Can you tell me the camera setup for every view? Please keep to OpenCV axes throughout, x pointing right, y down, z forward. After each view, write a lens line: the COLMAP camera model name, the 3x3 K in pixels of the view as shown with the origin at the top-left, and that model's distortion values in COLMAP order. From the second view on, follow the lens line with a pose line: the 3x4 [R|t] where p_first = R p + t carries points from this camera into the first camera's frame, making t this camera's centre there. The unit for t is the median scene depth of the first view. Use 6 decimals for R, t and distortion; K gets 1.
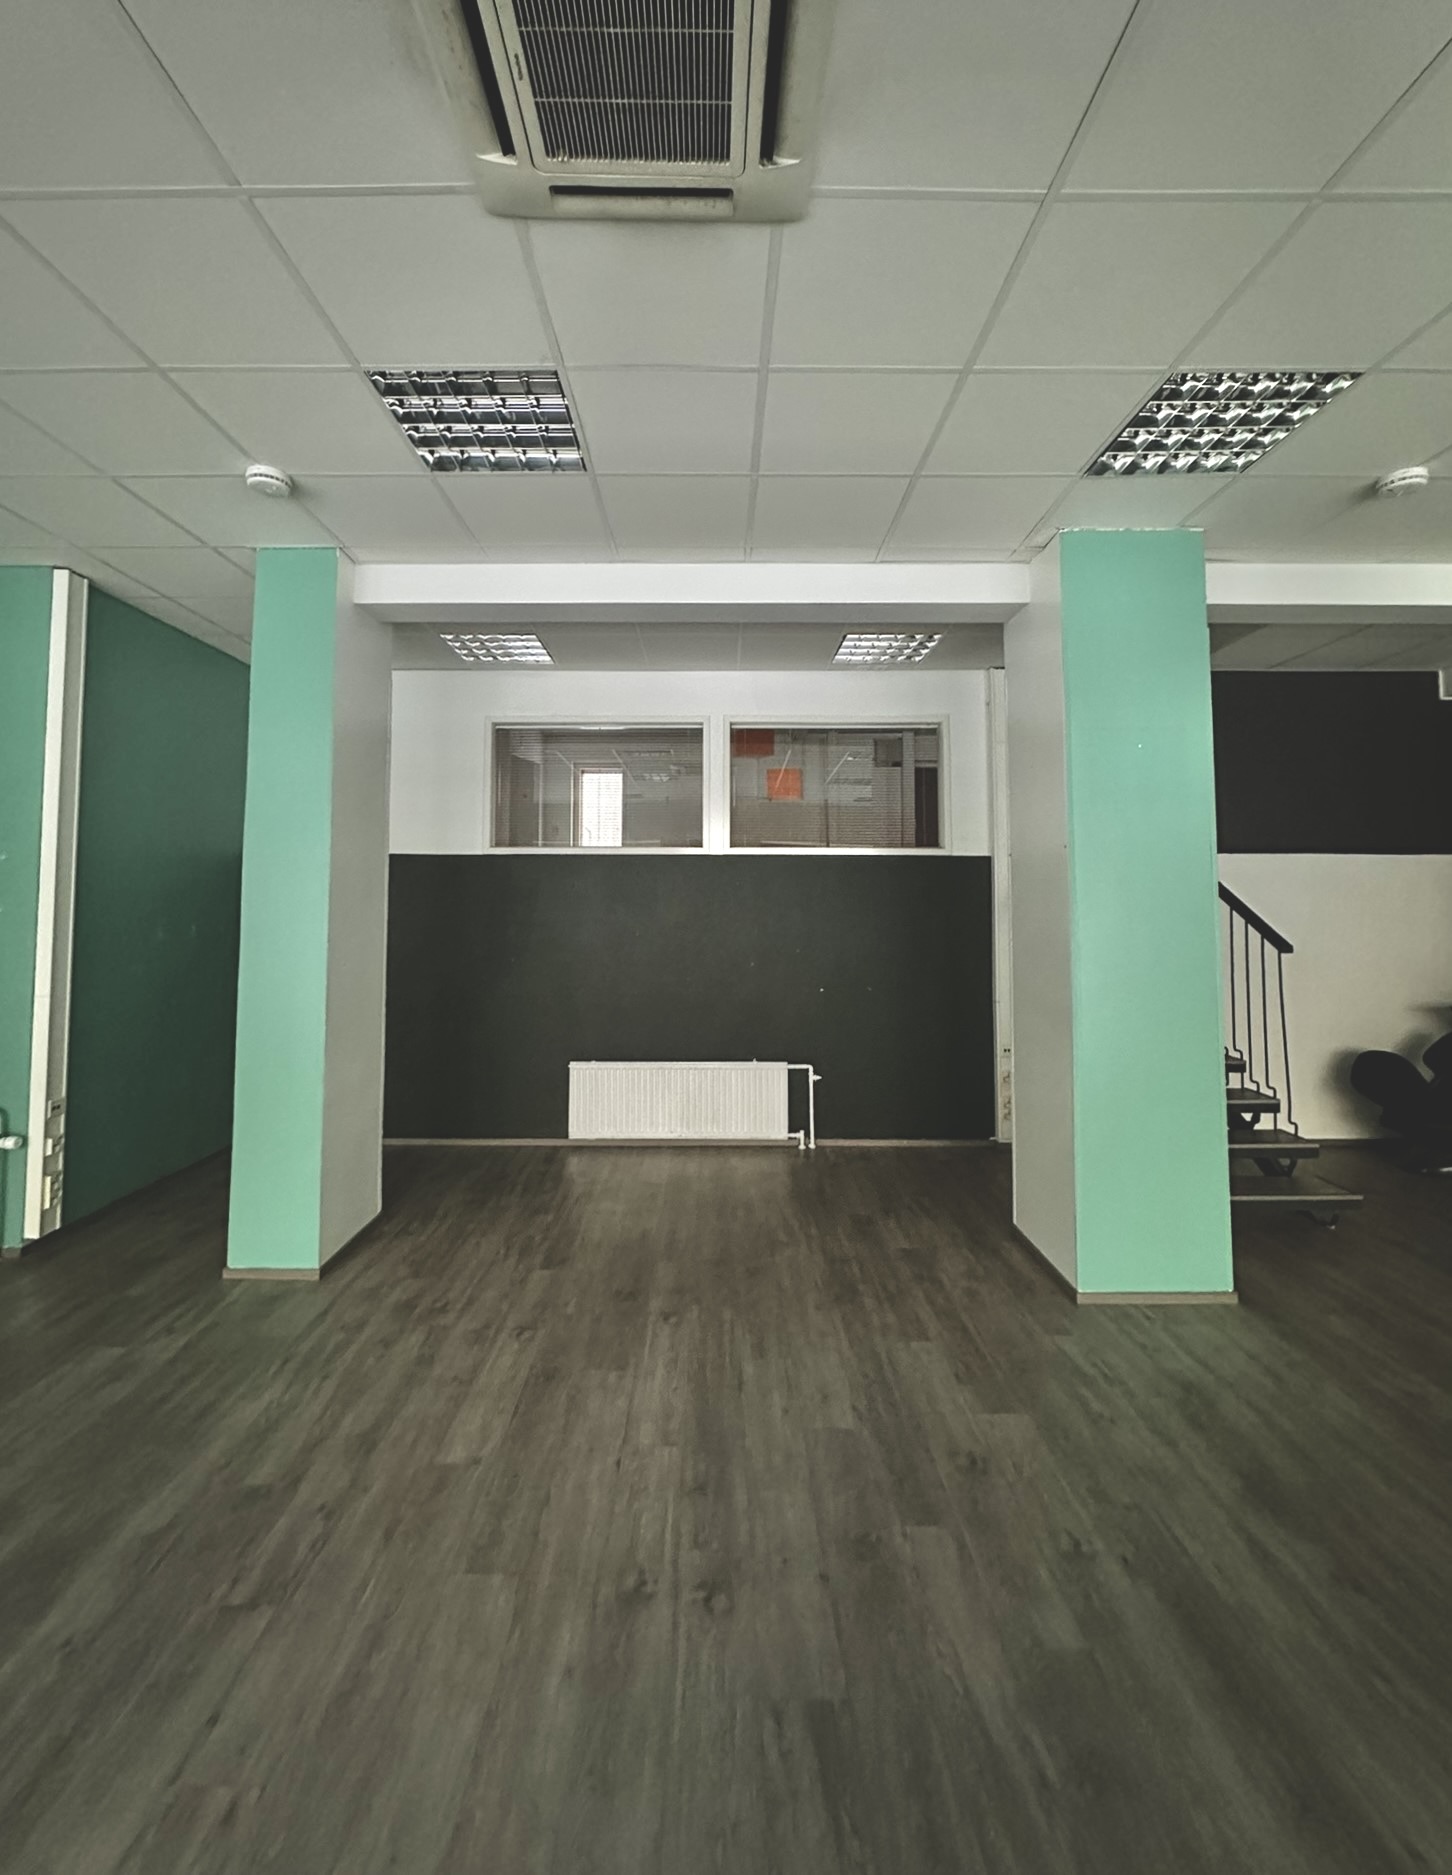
lens RADIAL K [[815.6, 0, 709.8], [0, 815.6, 867.2], [0, 0, 1]] dist [0.001275, -0.000085]
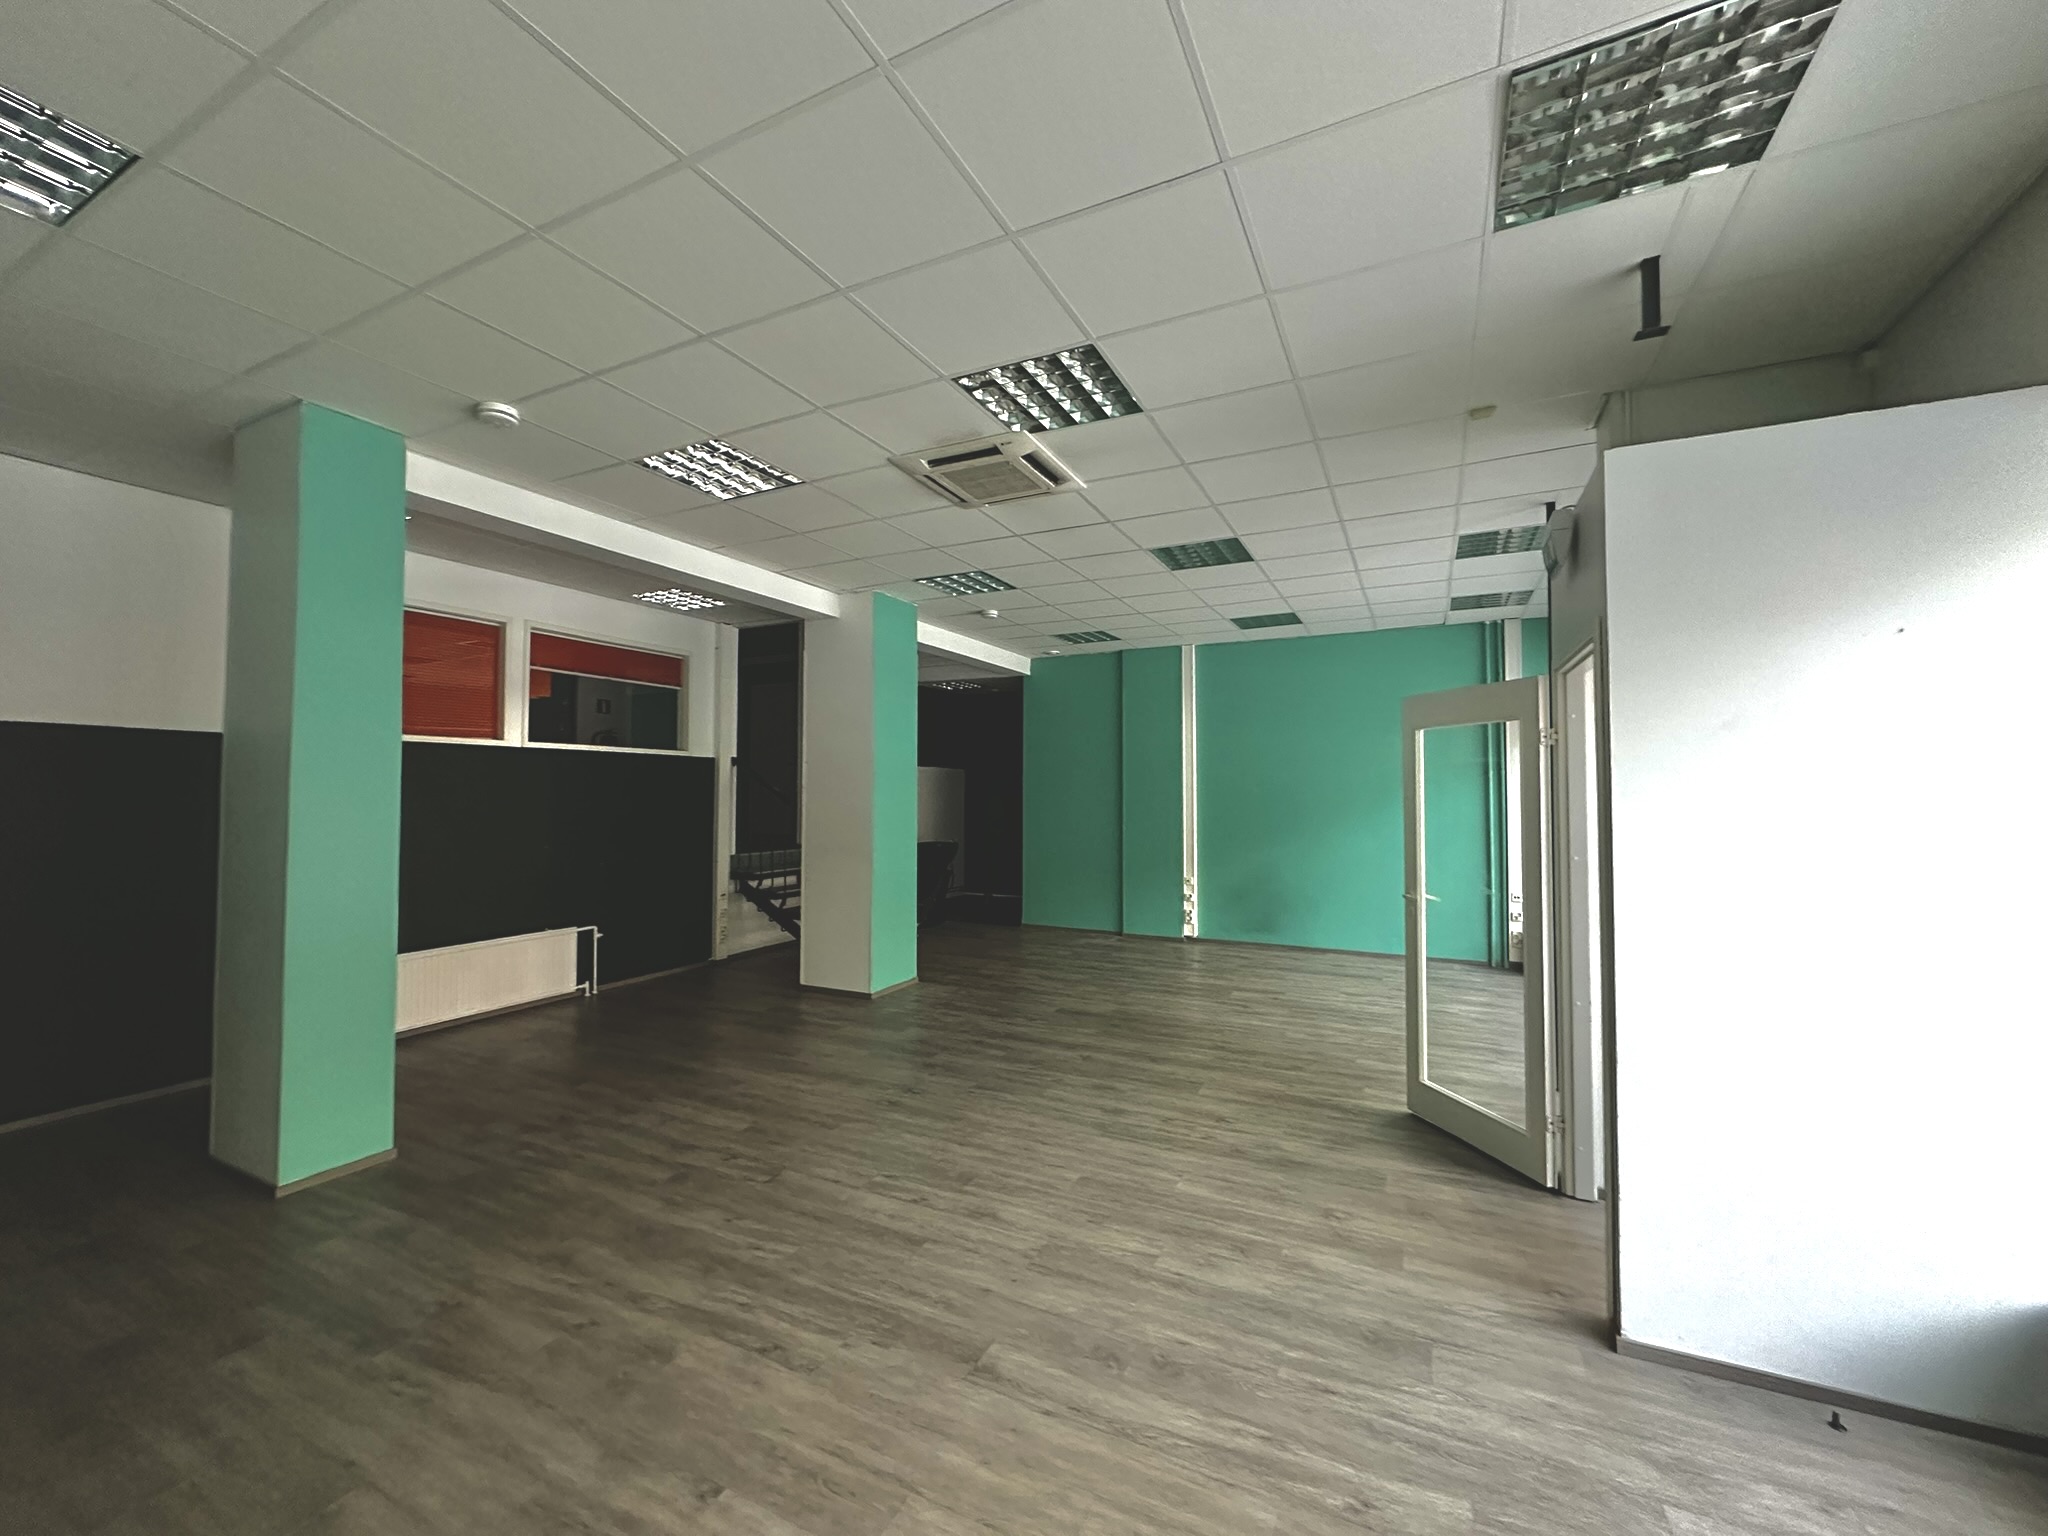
lens RADIAL K [[821.0, 0, 1022.5], [0, 821.0, 770.1], [0, 0, 1]] dist [0.001563, 0.000100]
pose [[0.440515, 0.023738, 0.897431, -0.695297], [-0.037473, 0.999265, -0.008037, -0.001044], [-0.896963, -0.030089, 0.441081, -0.095007]]
